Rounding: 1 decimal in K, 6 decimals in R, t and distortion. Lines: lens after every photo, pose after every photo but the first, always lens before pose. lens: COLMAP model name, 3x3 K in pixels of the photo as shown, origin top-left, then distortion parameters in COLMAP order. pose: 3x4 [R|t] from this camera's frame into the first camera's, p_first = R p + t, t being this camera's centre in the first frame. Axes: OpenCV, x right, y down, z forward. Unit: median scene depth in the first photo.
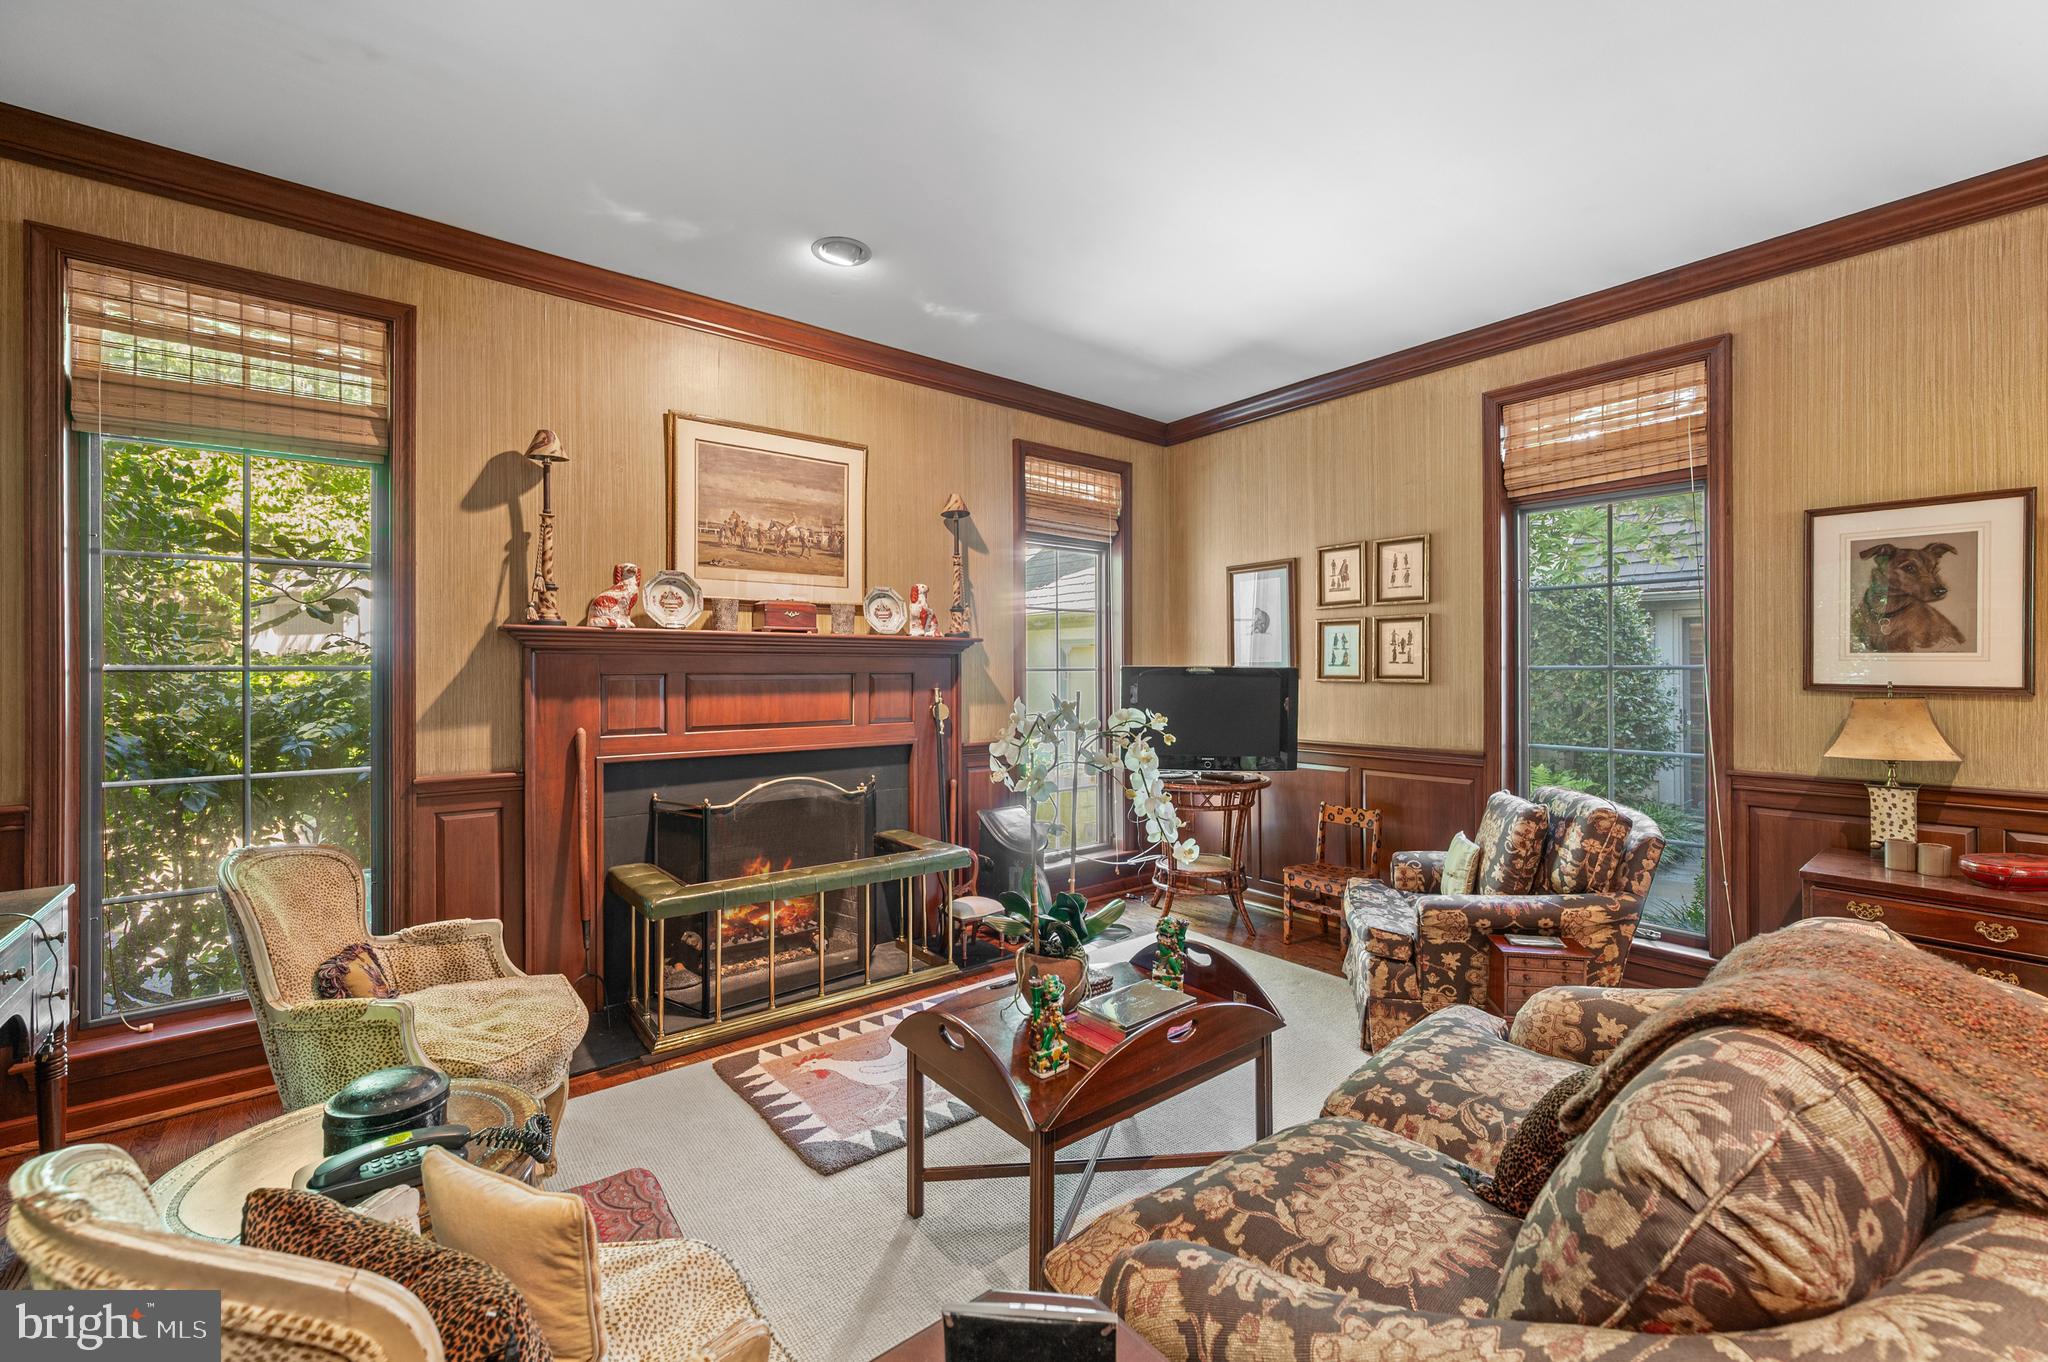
lens RADIAL K [[837.8, 0, 1037.2], [0, 837.8, 668.7], [0, 0, 1]] dist [-0.000289, -0.000004]
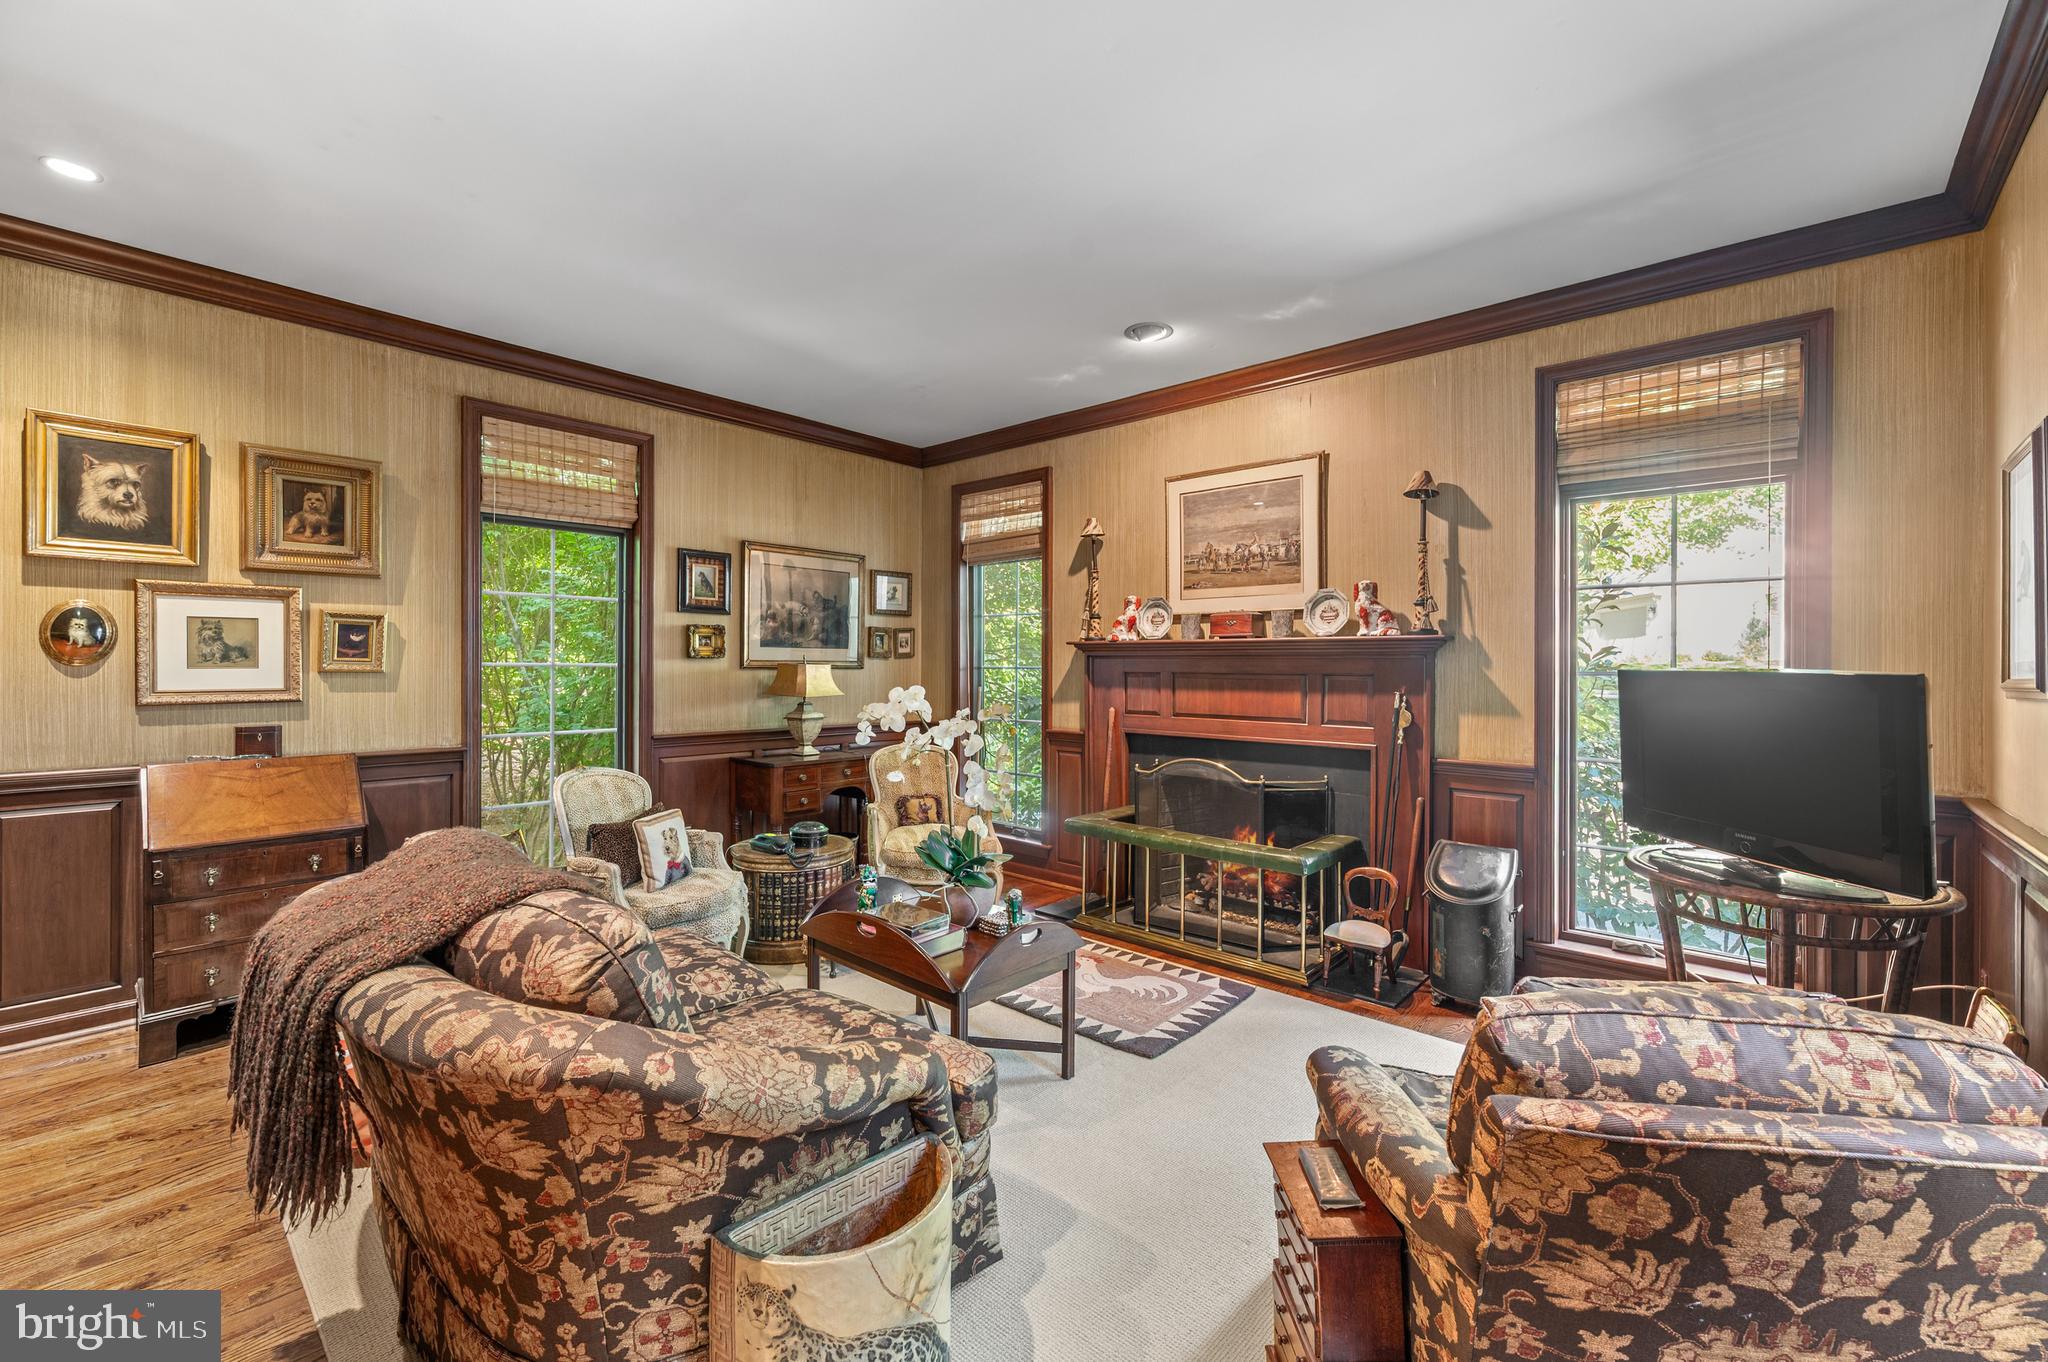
lens RADIAL K [[837.8, 0, 1041.2], [0, 837.8, 671.7], [0, 0, 1]] dist [-0.000289, -0.000004]
pose [[0.175185, 0.006704, -0.984513, 0.814032], [-0.005485, 0.999968, 0.005833, -0.002139], [0.984520, 0.004378, 0.175216, 0.533146]]
